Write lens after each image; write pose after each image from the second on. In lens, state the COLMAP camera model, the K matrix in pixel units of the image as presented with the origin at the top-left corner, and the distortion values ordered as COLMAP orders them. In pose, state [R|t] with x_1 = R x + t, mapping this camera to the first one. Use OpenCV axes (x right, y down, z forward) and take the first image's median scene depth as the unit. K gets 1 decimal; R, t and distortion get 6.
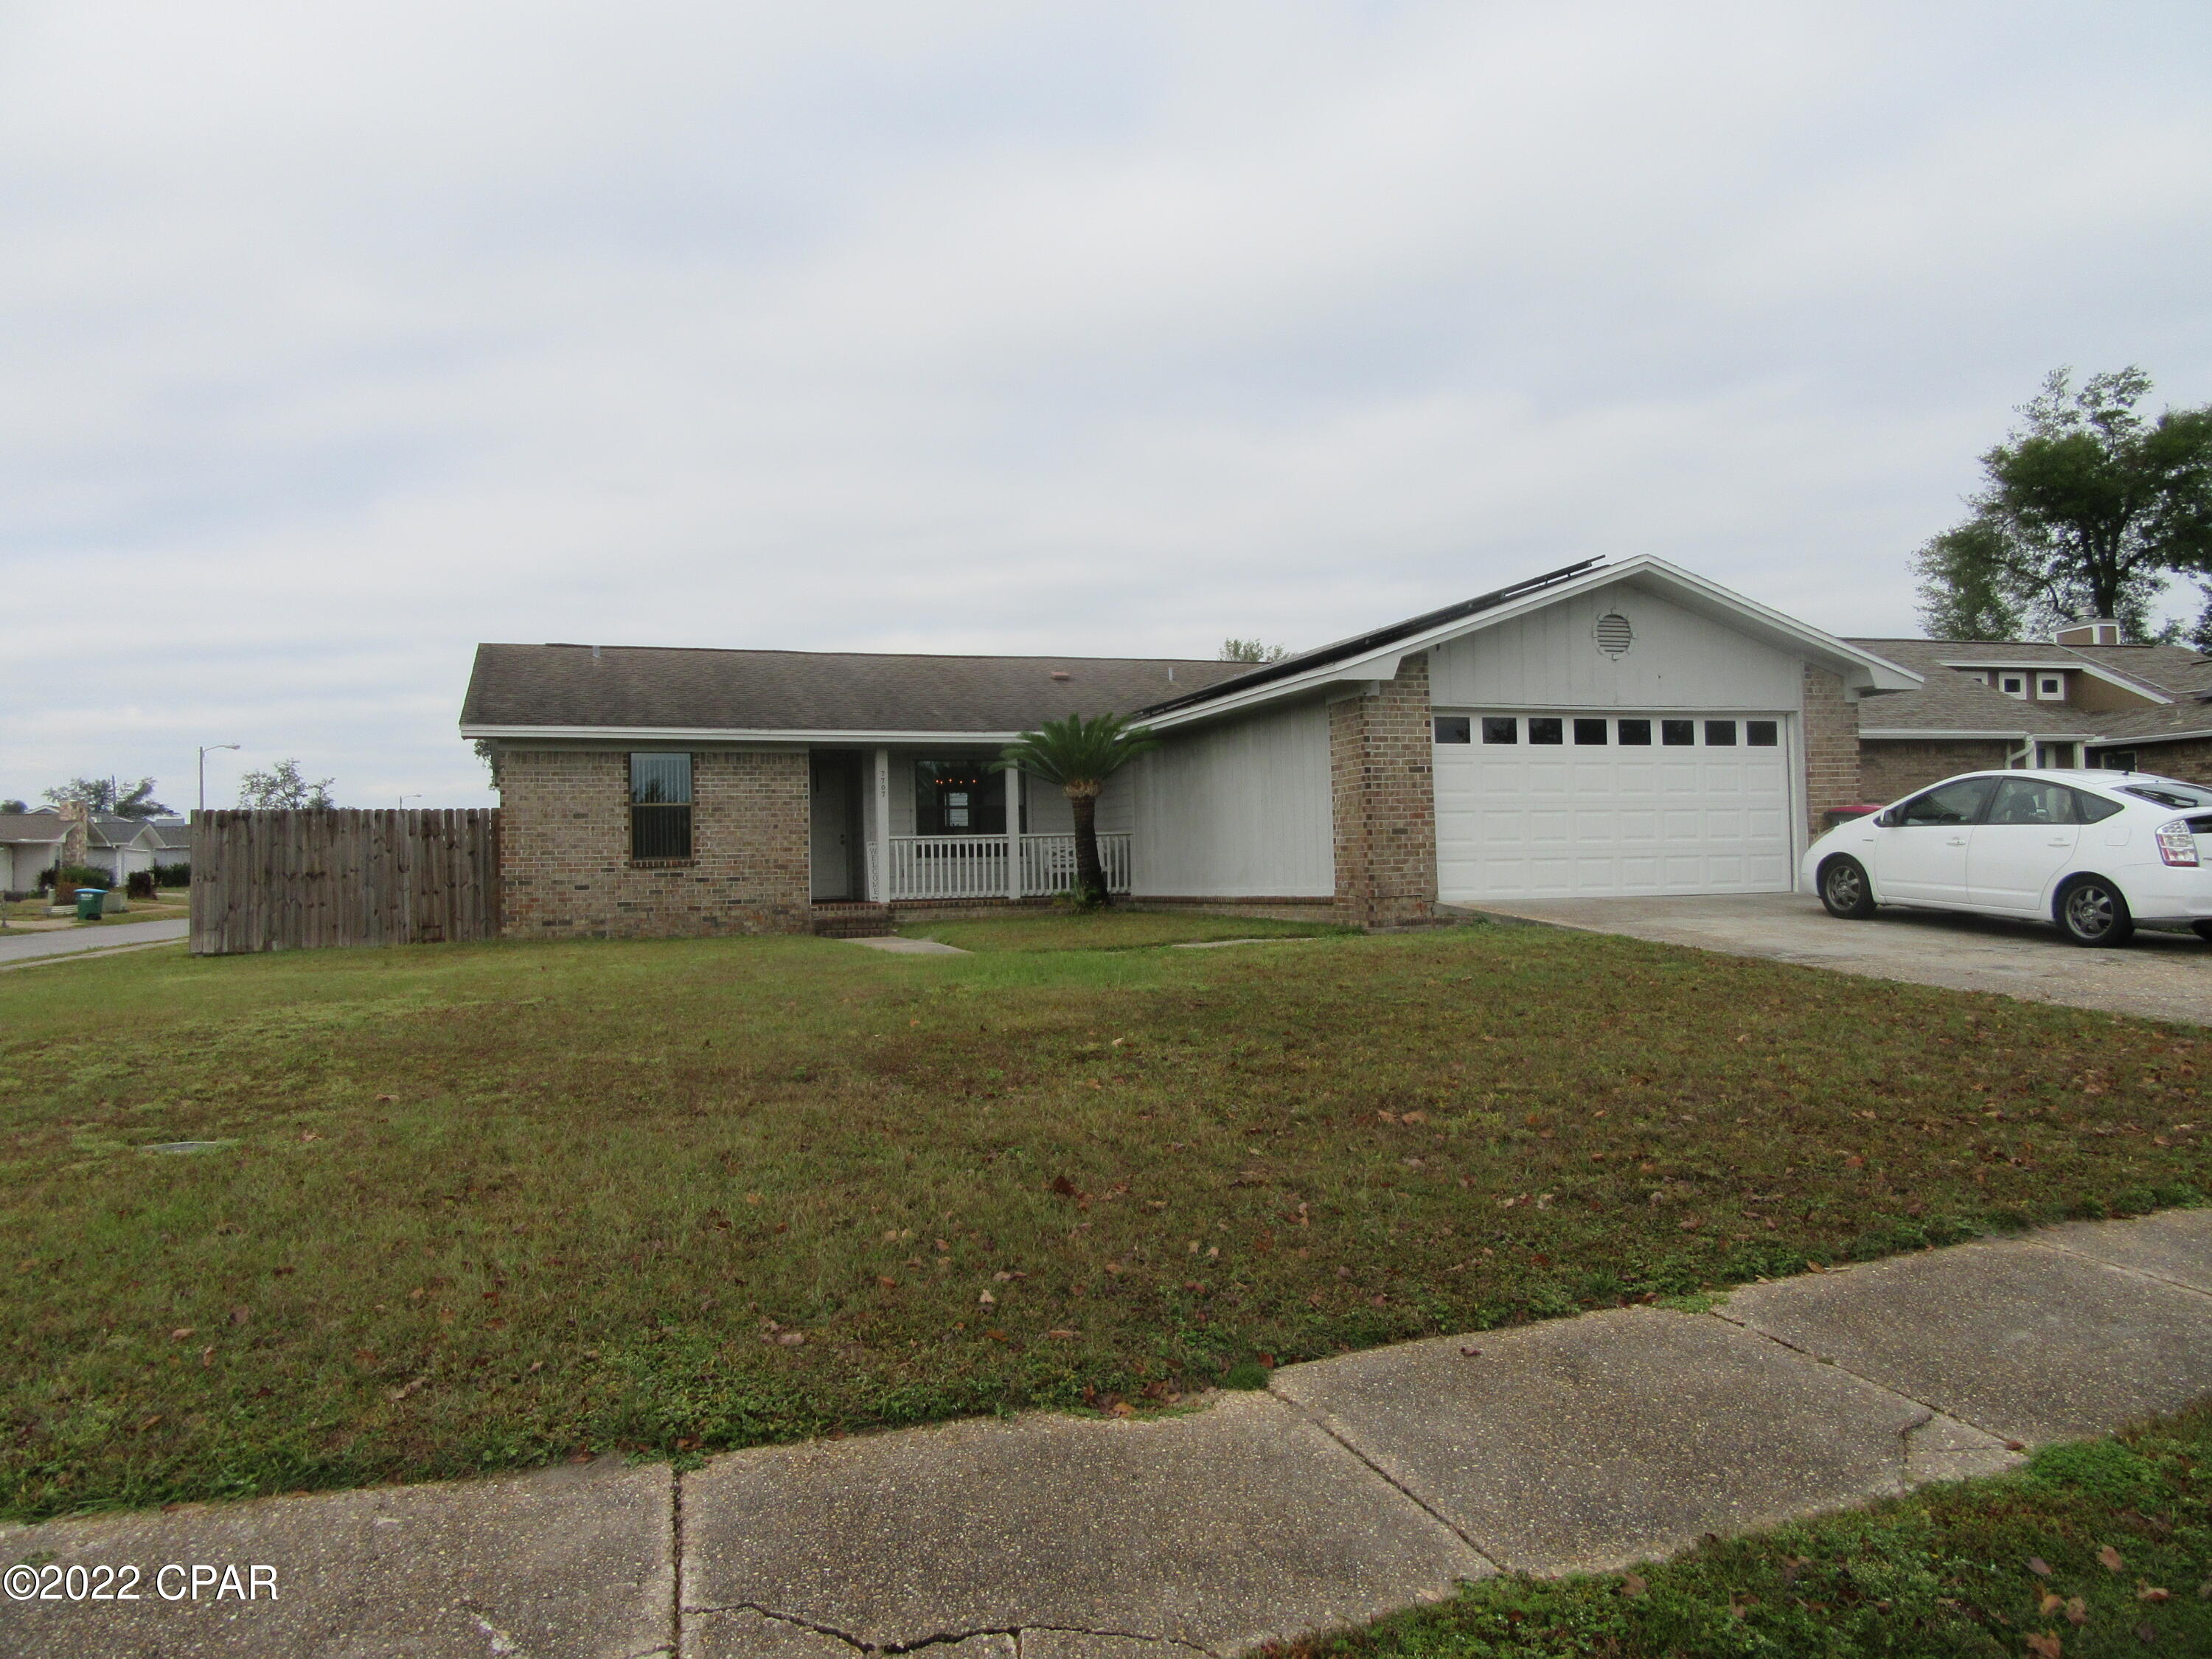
lens RADIAL K [[1627.8, 0, 1106.0], [0, 1627.8, 829.5], [0, 0, 1]] dist [-0.004210, -0.008738]
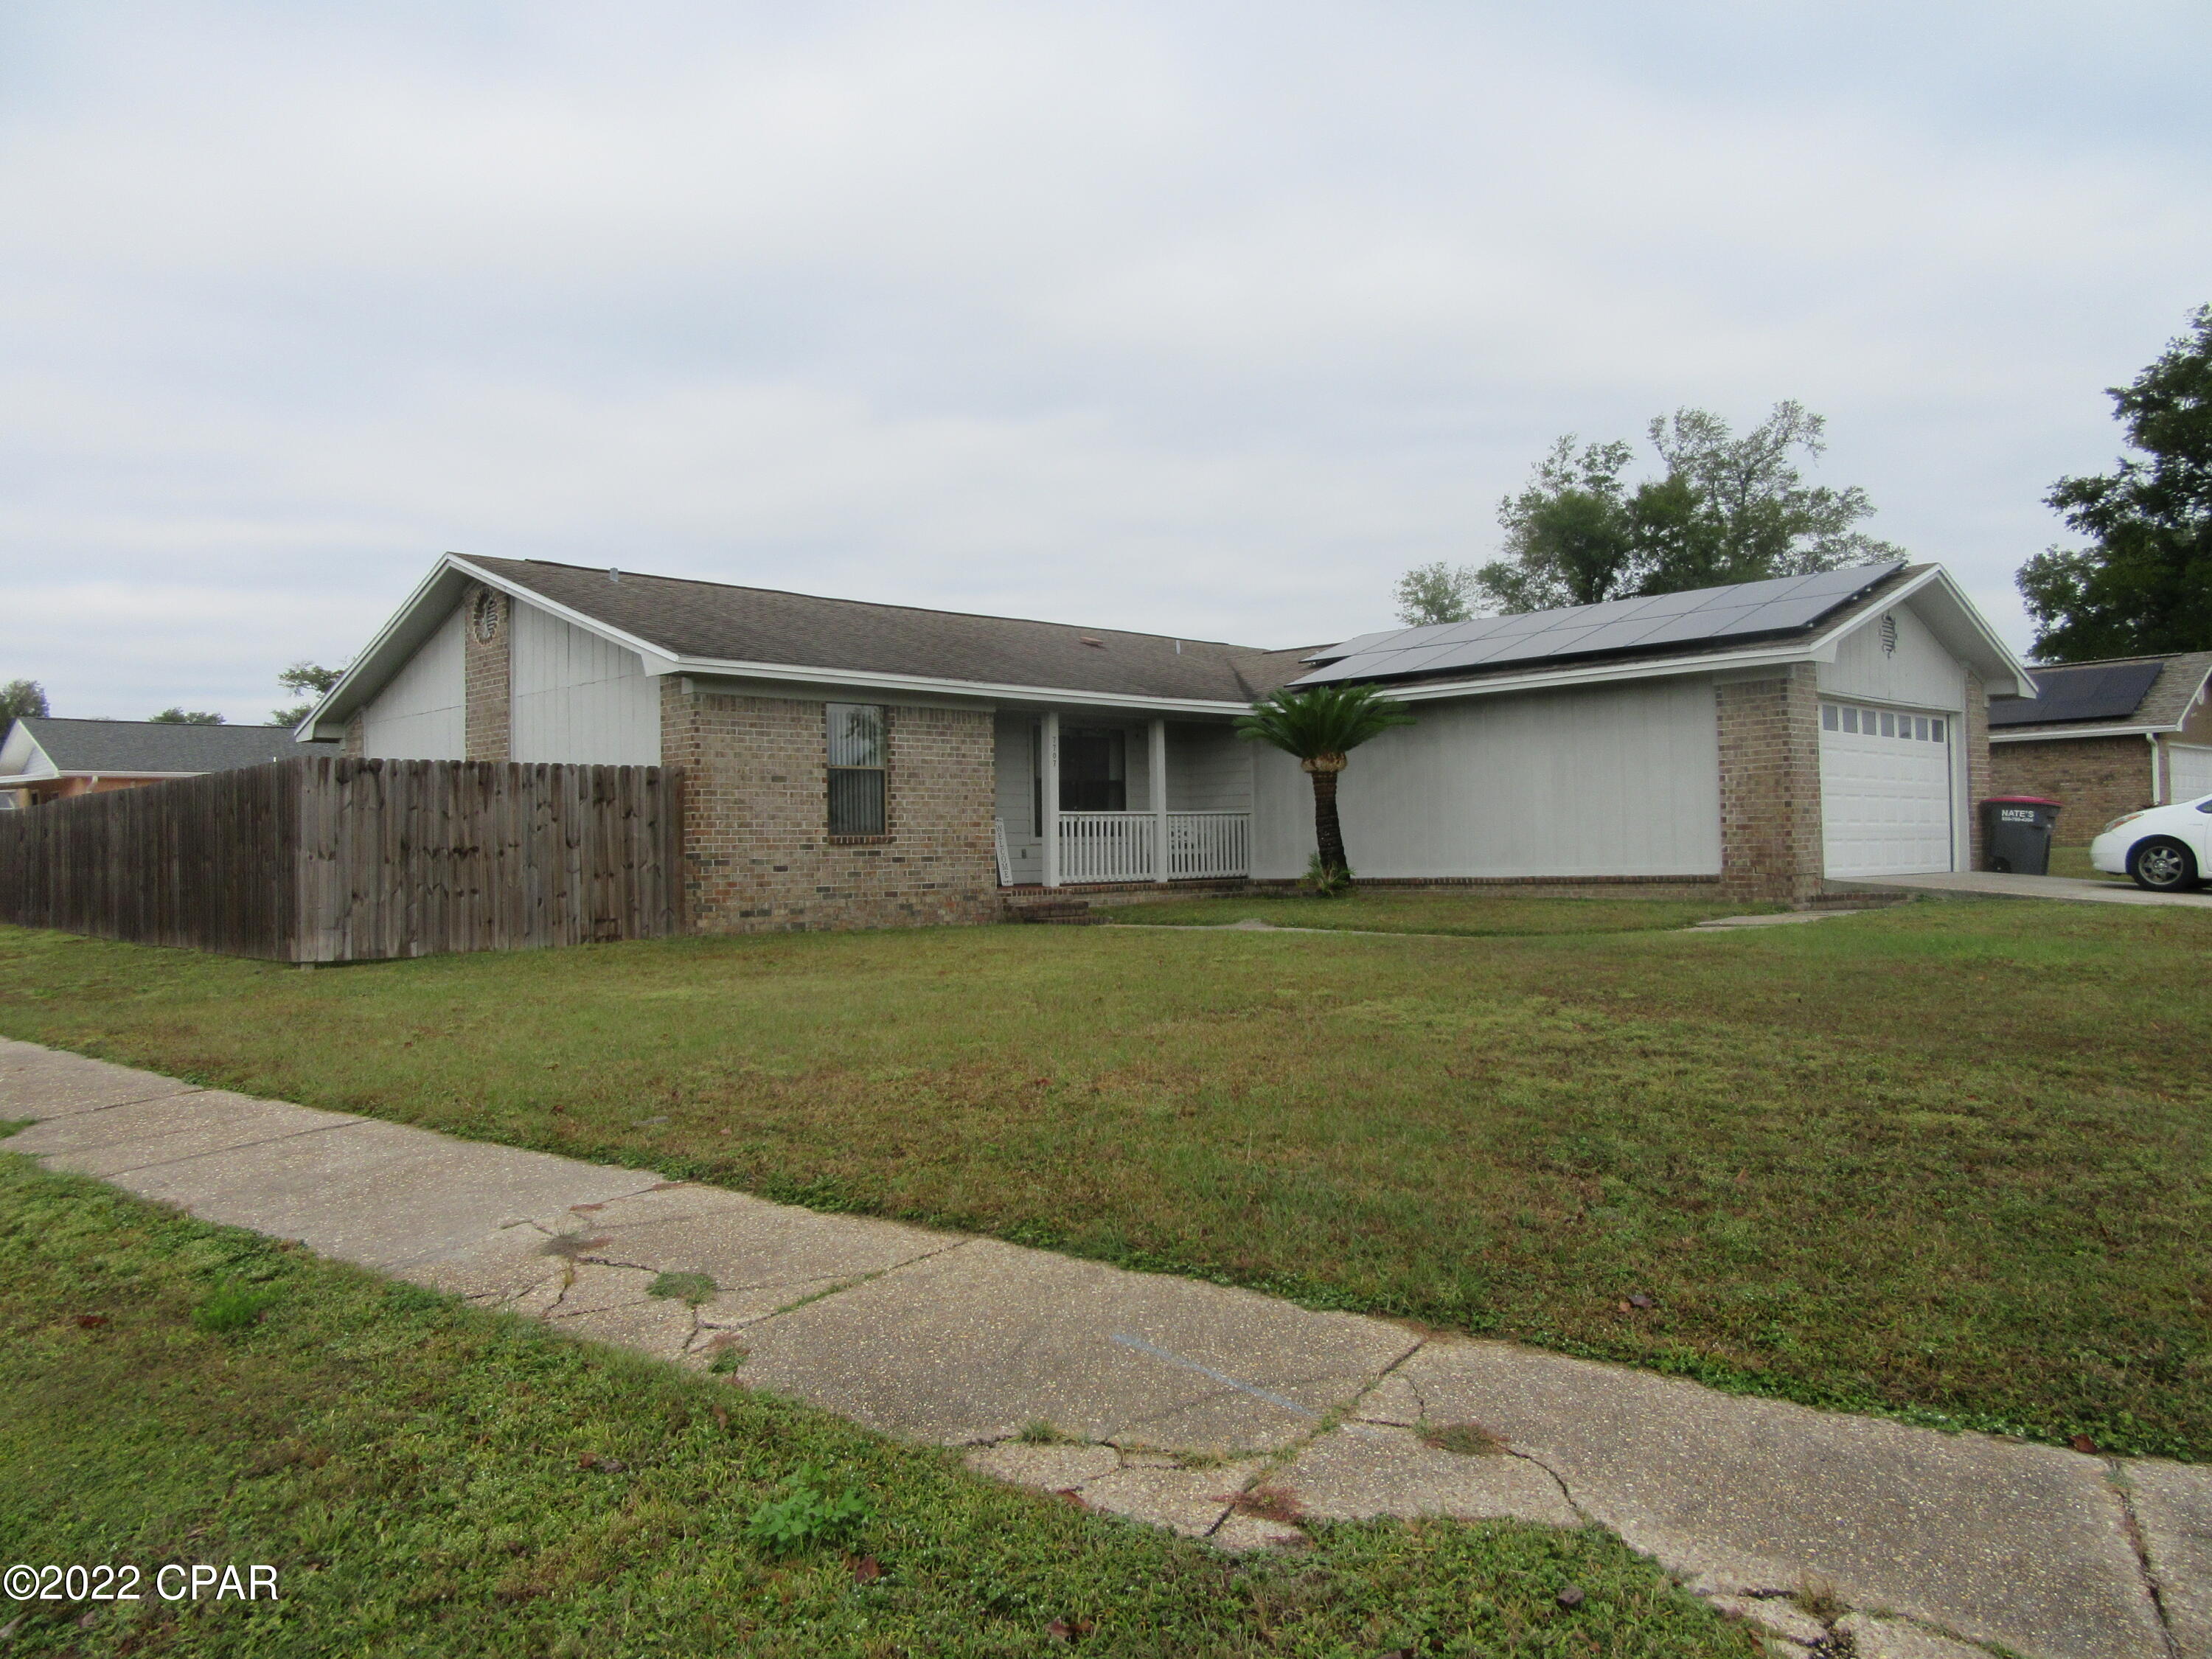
lens RADIAL K [[1602.2, 0, 1105.2], [0, 1602.2, 873.2], [0, 0, 1]] dist [-0.031084, -0.001961]
pose [[0.898756, -0.001344, 0.438446, -0.526670], [-0.012274, 0.999526, 0.028224, 0.013888], [-0.438277, -0.030748, 0.898314, 0.226613]]
